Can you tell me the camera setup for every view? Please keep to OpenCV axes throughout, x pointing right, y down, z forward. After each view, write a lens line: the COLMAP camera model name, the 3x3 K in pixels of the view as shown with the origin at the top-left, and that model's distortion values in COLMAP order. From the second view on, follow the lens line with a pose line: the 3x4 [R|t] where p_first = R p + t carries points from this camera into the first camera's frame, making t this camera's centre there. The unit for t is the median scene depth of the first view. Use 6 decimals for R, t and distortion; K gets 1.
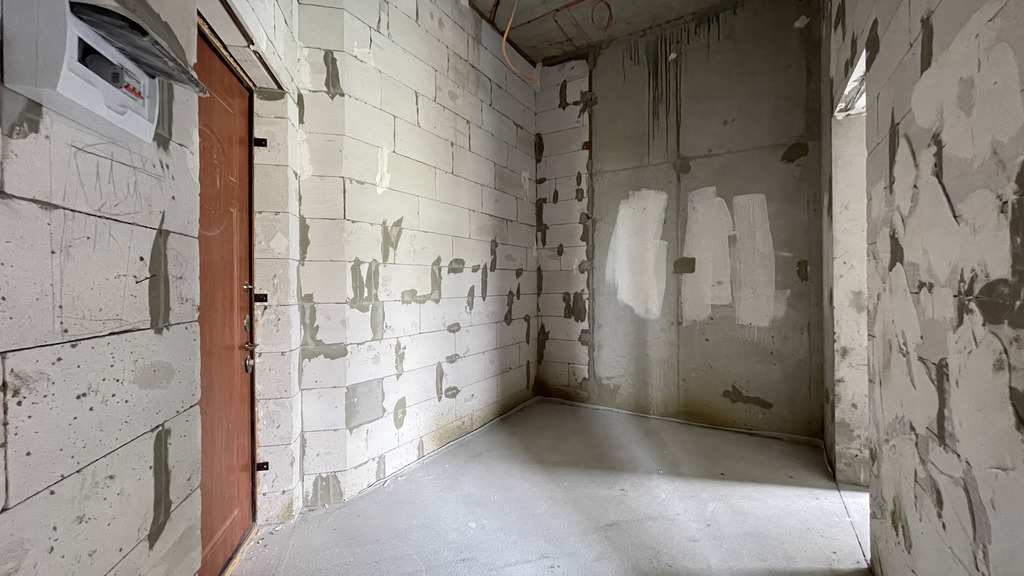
lens RADIAL K [[413.6, 0, 507.2], [0, 413.6, 285.5], [0, 0, 1]] dist [-0.000619, -0.001434]
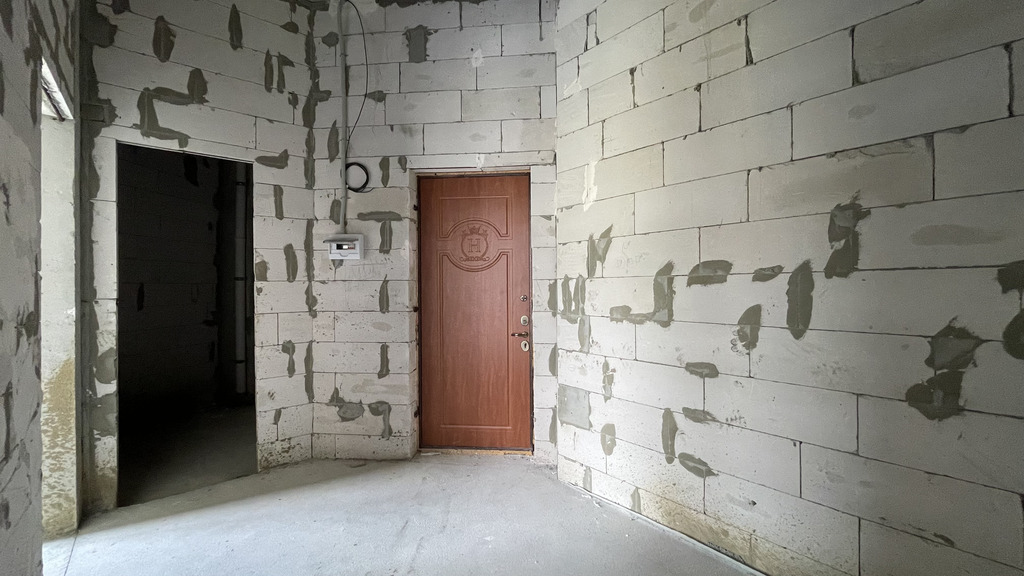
lens RADIAL K [[413.6, 0, 510.3], [0, 413.6, 287.0], [0, 0, 1]] dist [-0.000619, -0.001434]
pose [[-0.324208, 0.007317, -0.945957, 0.716907], [0.005889, 0.999966, 0.005716, -0.039049], [0.945967, -0.003717, -0.324240, 1.148899]]
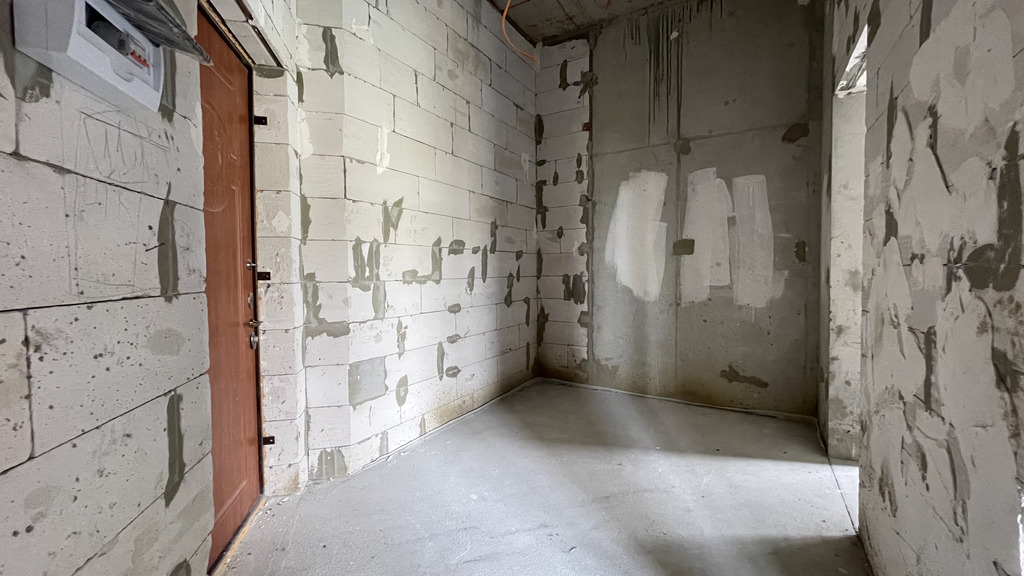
lens RADIAL K [[413.6, 0, 507.2], [0, 413.6, 285.9], [0, 0, 1]] dist [-0.000619, -0.001434]
pose [[1.000000, -0.000744, 0.000574, -0.000634], [0.000724, 0.999456, 0.032963, 0.017227], [-0.000598, -0.032962, 0.999456, -0.010171]]
